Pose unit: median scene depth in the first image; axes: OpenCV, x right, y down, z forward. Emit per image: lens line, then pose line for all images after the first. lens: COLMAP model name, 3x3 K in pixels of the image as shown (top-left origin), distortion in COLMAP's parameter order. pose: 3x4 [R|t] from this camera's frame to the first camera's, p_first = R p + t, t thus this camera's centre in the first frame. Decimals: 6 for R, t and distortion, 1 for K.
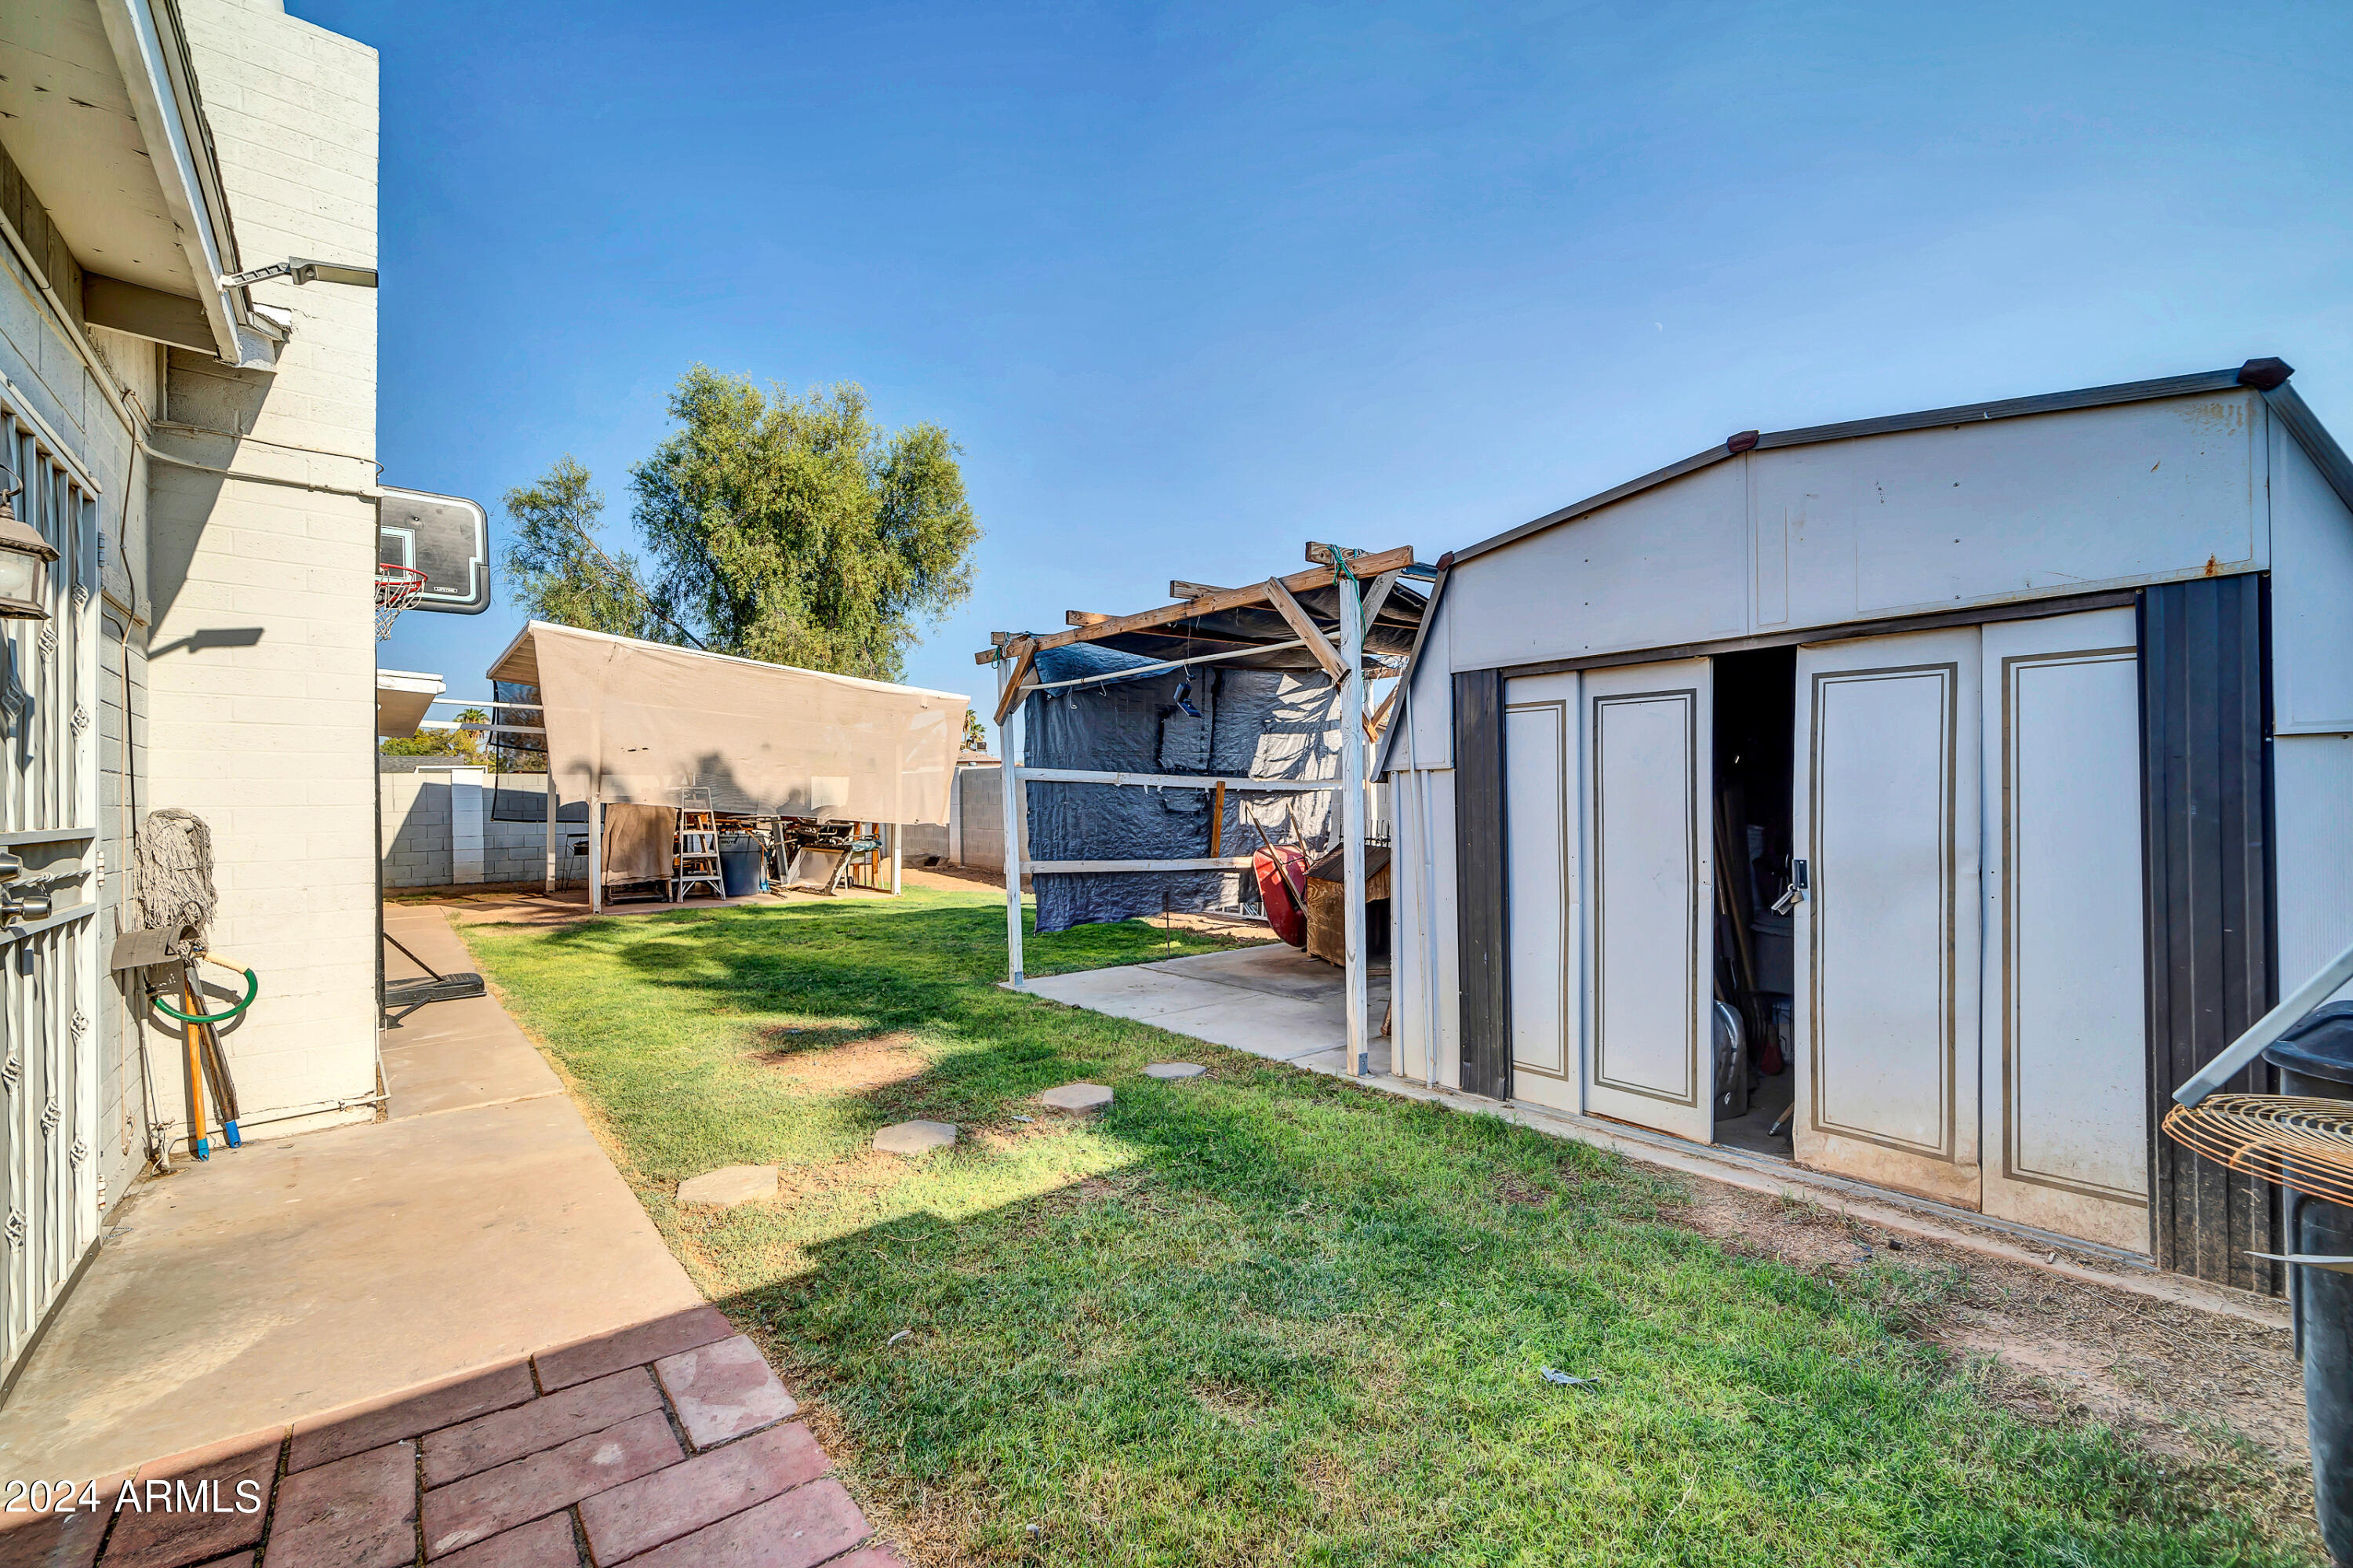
lens RADIAL K [[967.4, 0, 1172.1], [0, 967.4, 786.8], [0, 0, 1]] dist [-0.015782, -0.000578]
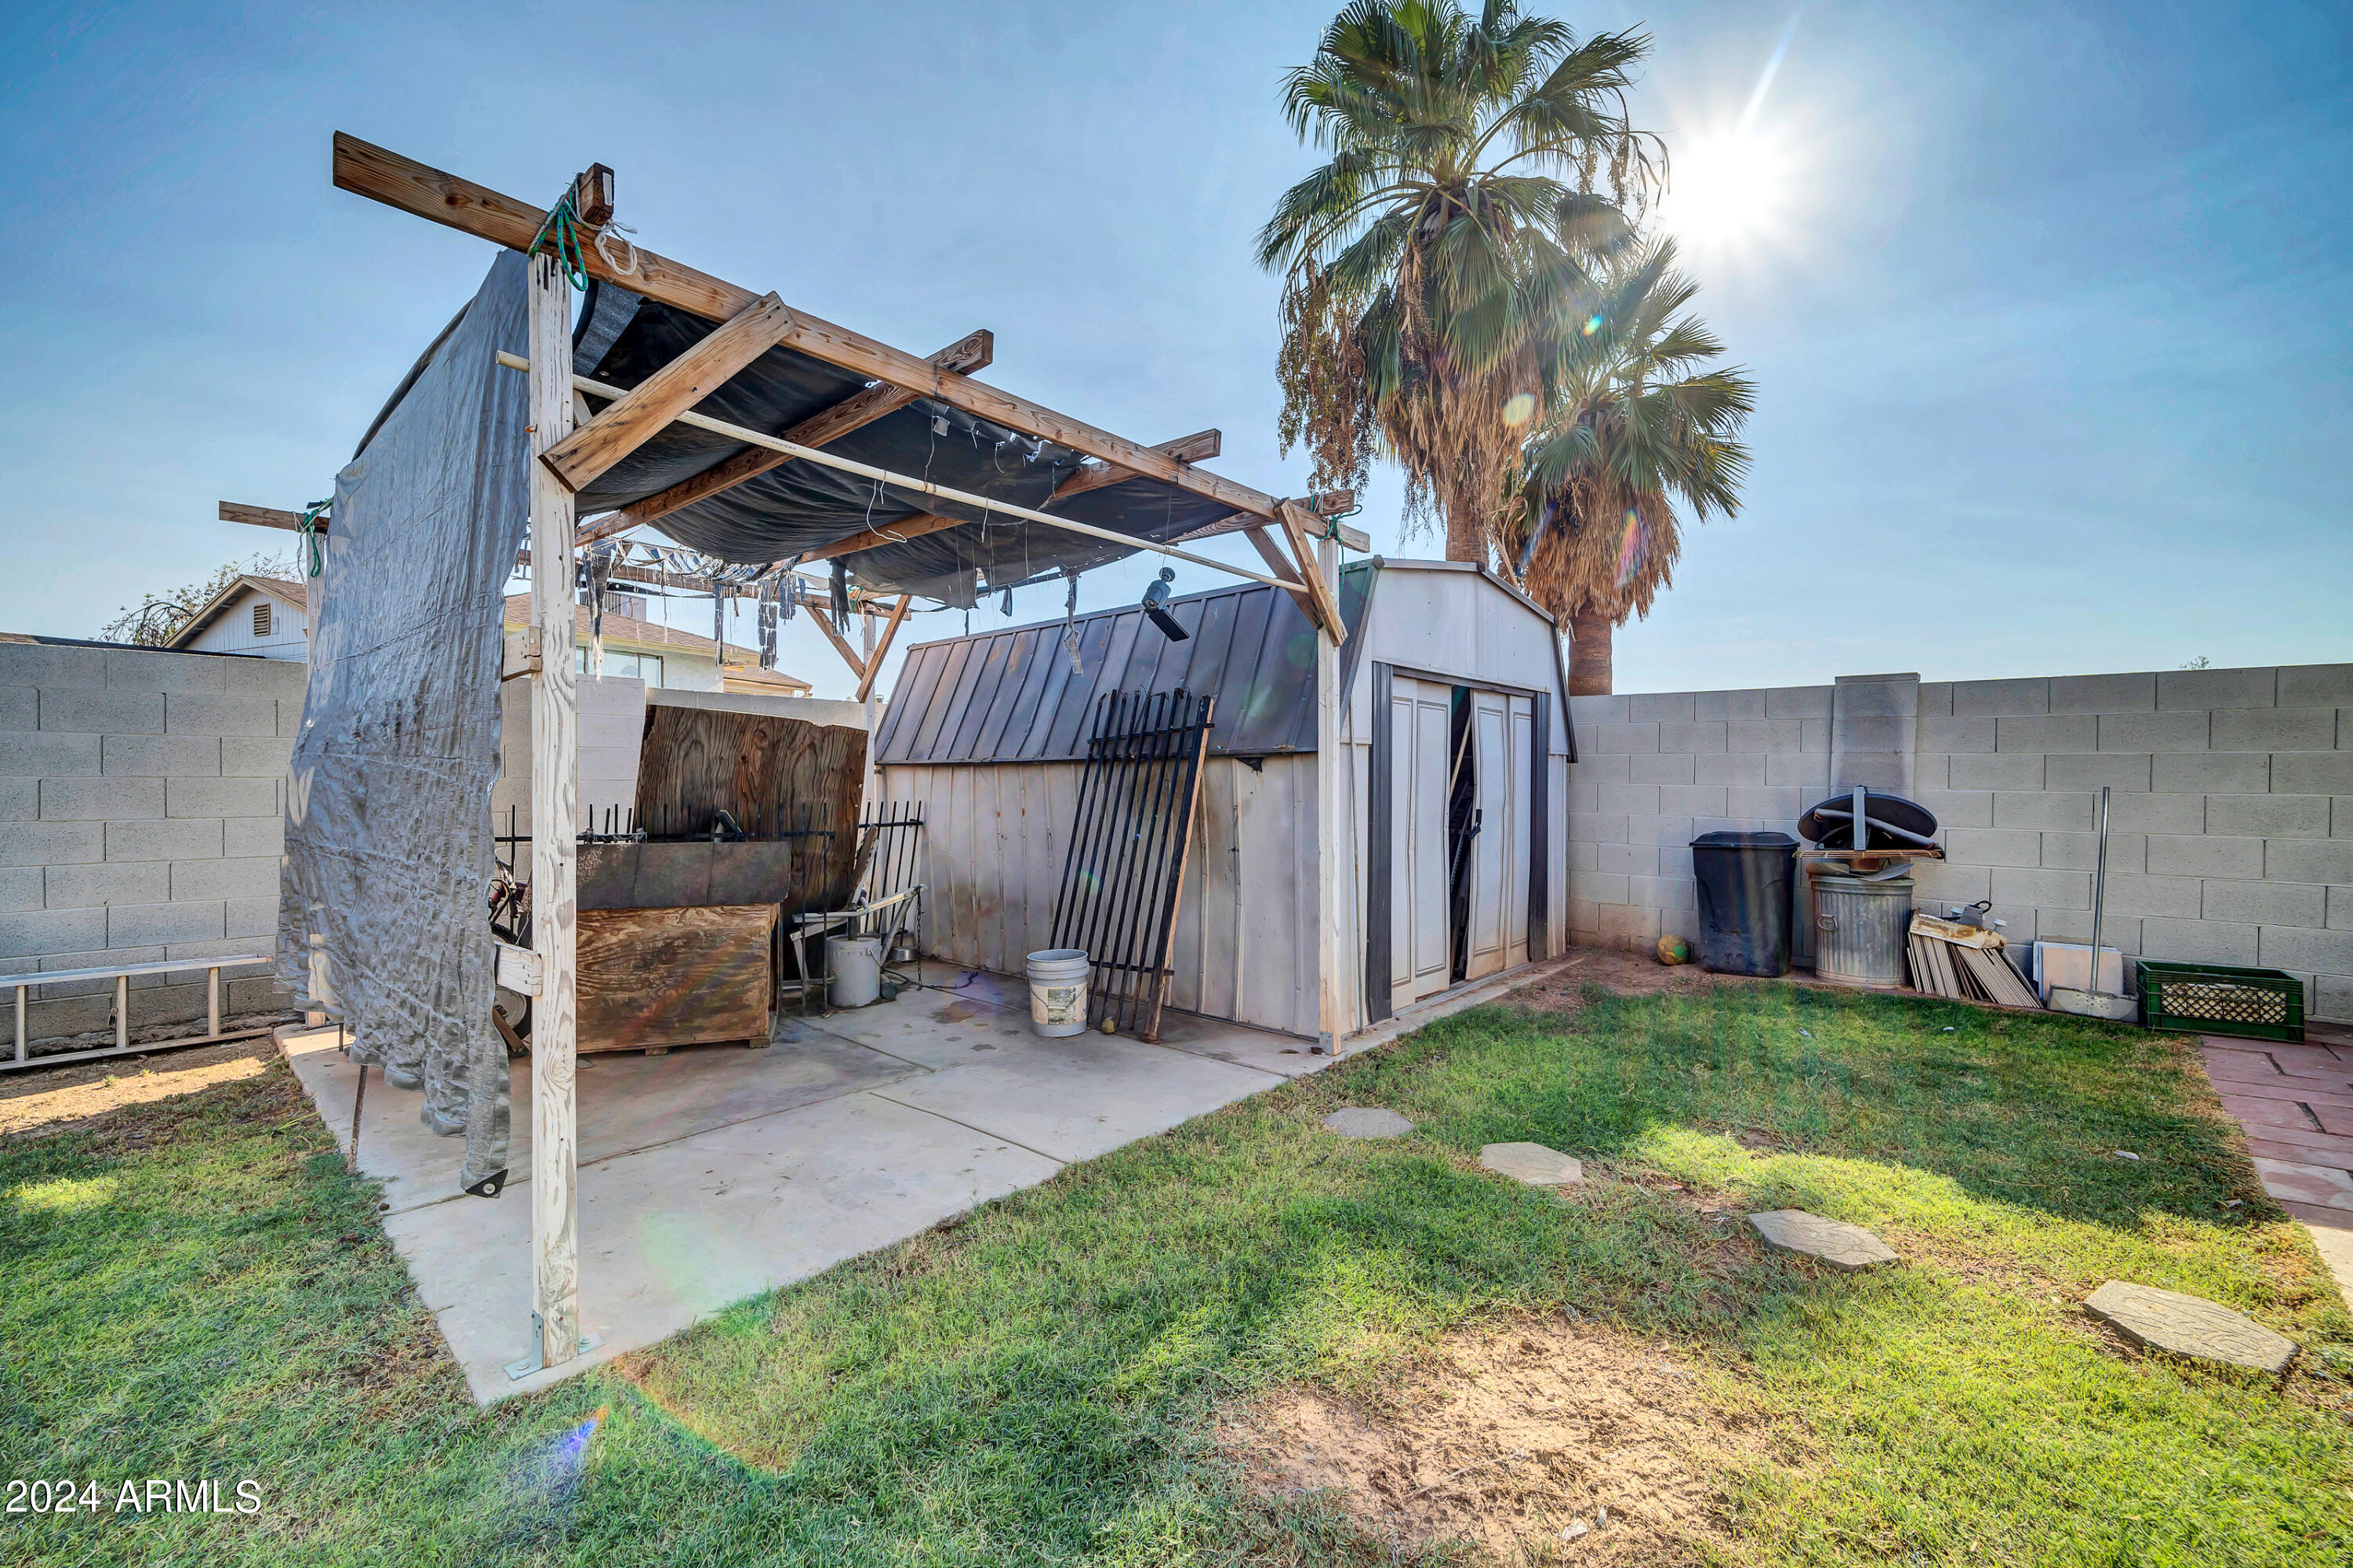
lens RADIAL K [[967.4, 0, 1172.1], [0, 967.4, 786.8], [0, 0, 1]] dist [-0.015782, -0.000578]
pose [[-0.142190, -0.002233, 0.989837, -0.825305], [-0.016945, 0.999856, -0.000179, 0.036696], [-0.989694, -0.016798, -0.142208, 1.446806]]
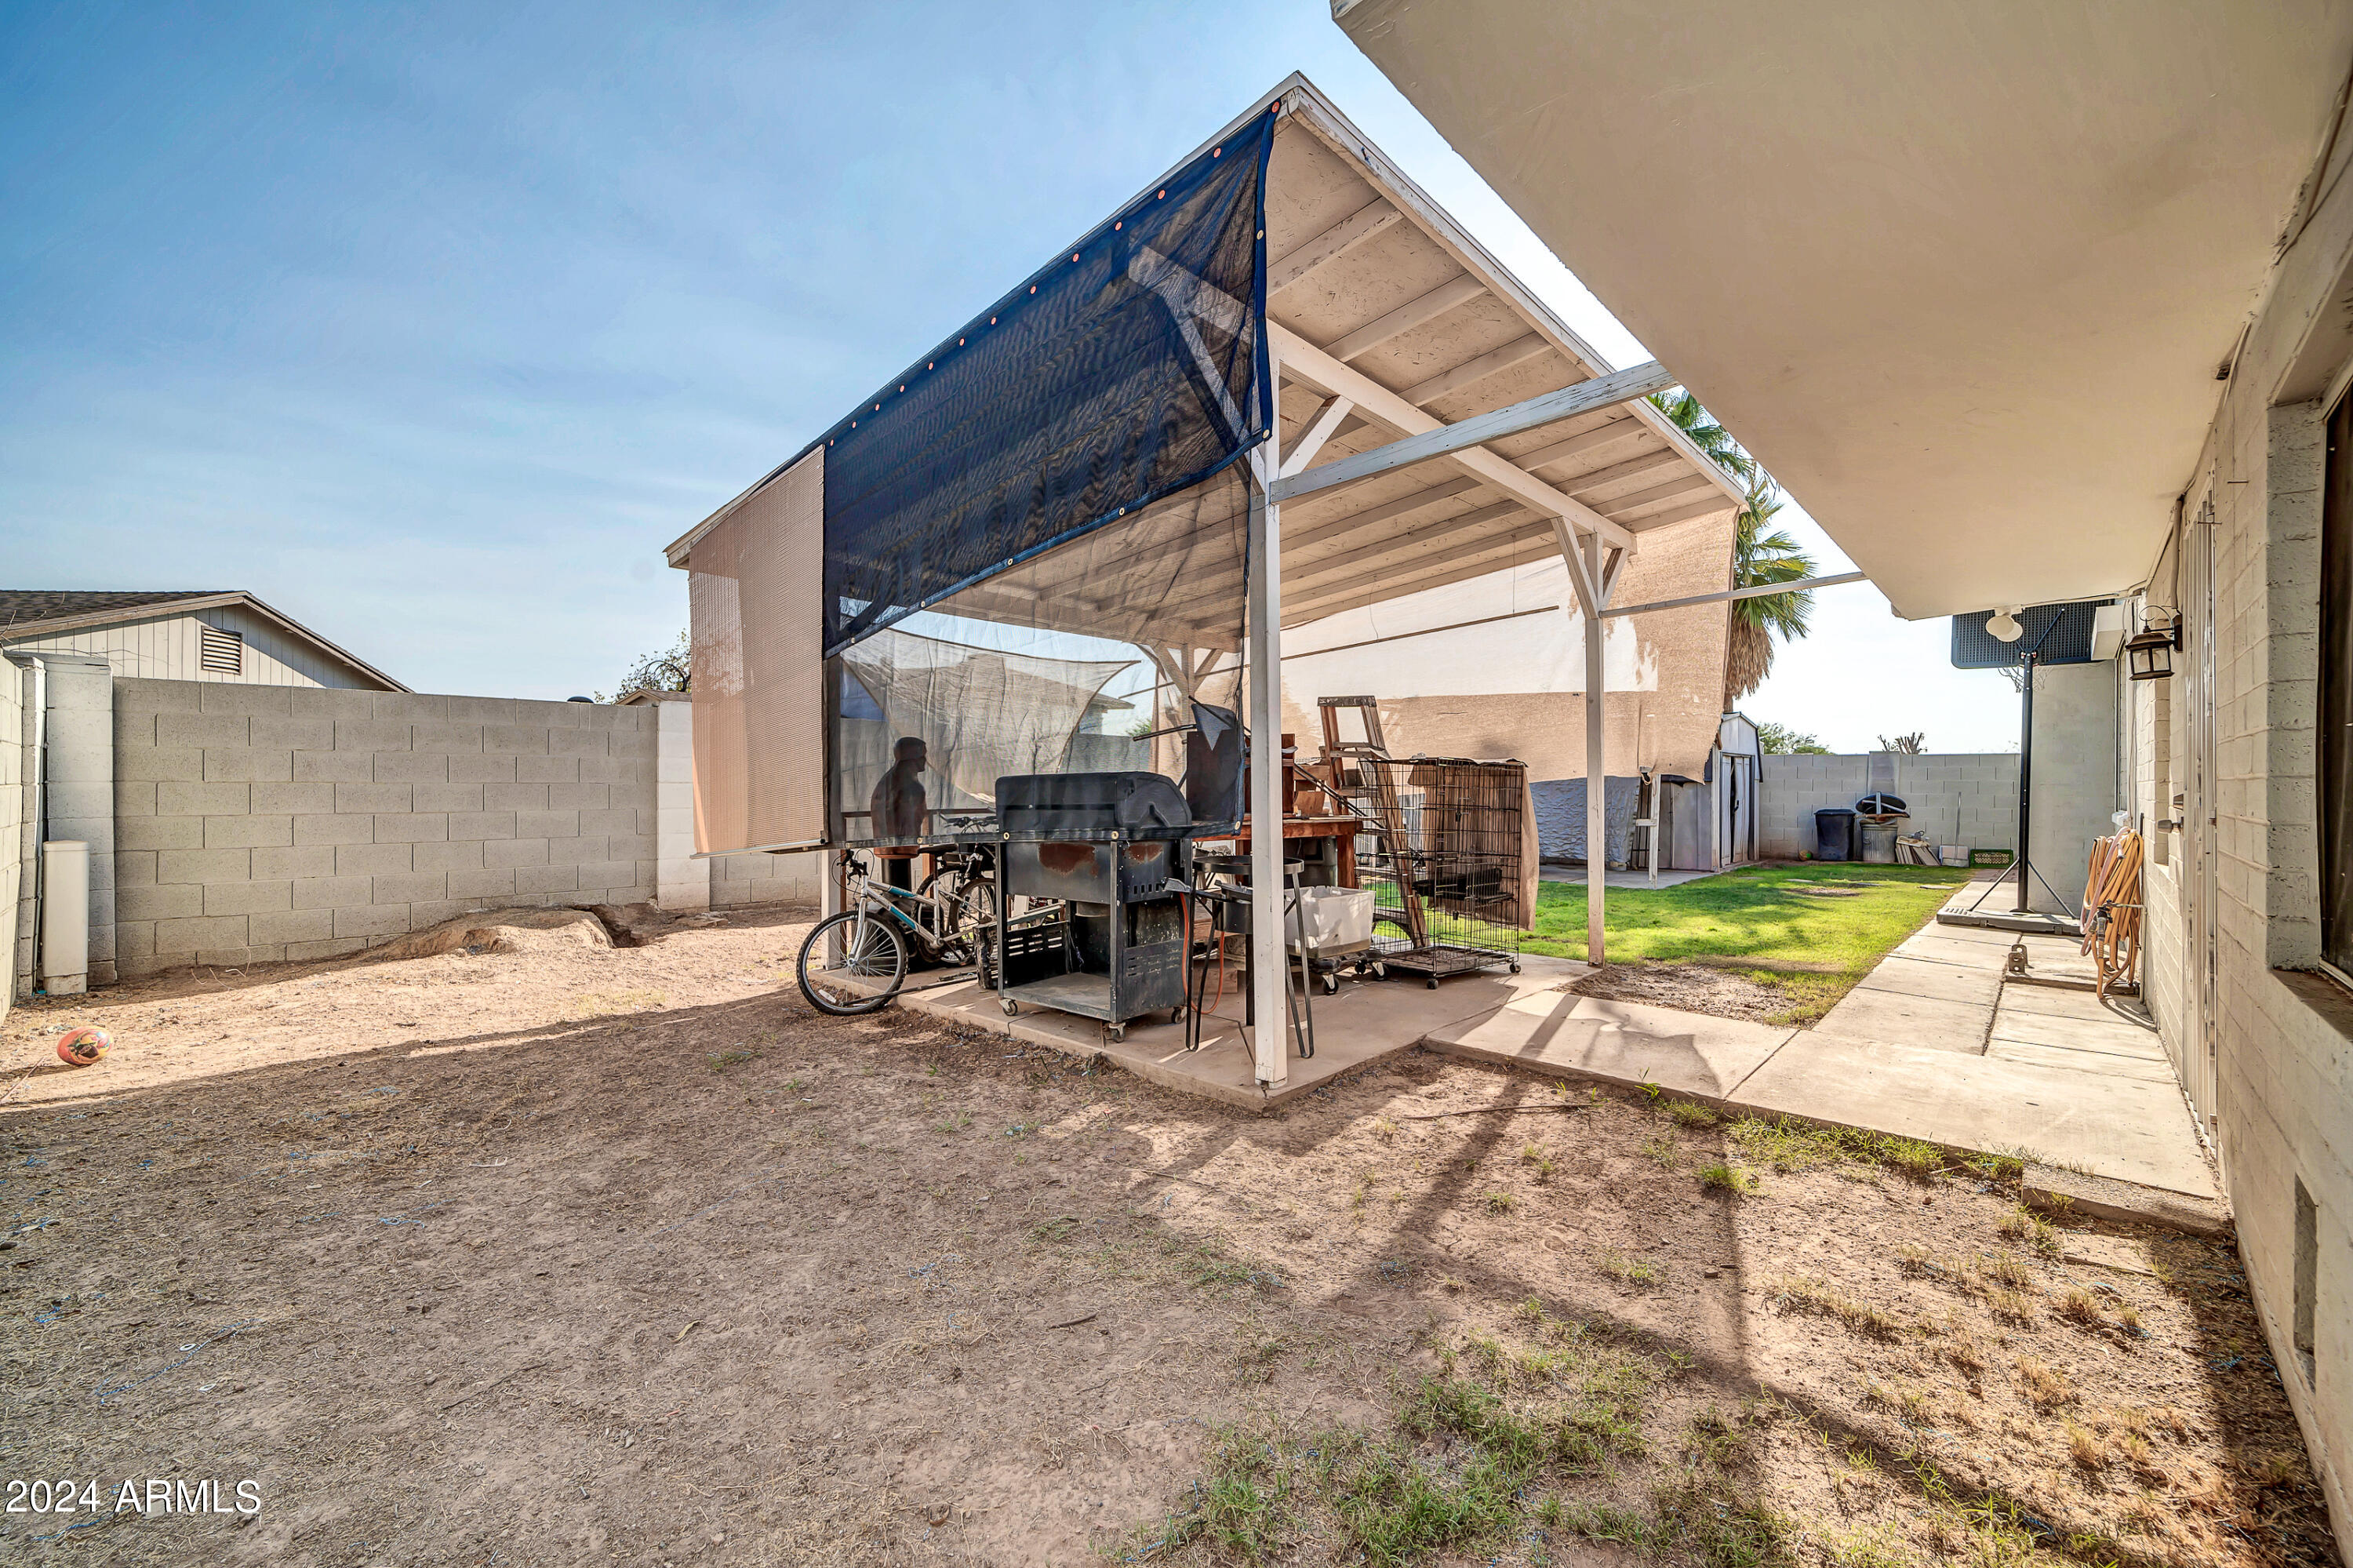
lens RADIAL K [[967.4, 0, 1172.1], [0, 967.4, 786.8], [0, 0, 1]] dist [-0.015782, -0.000578]
pose [[-0.132388, 0.002303, 0.991195, -3.023622], [-0.016969, 0.999845, -0.004589, 0.064252], [-0.991053, -0.017427, -0.132328, 3.576498]]
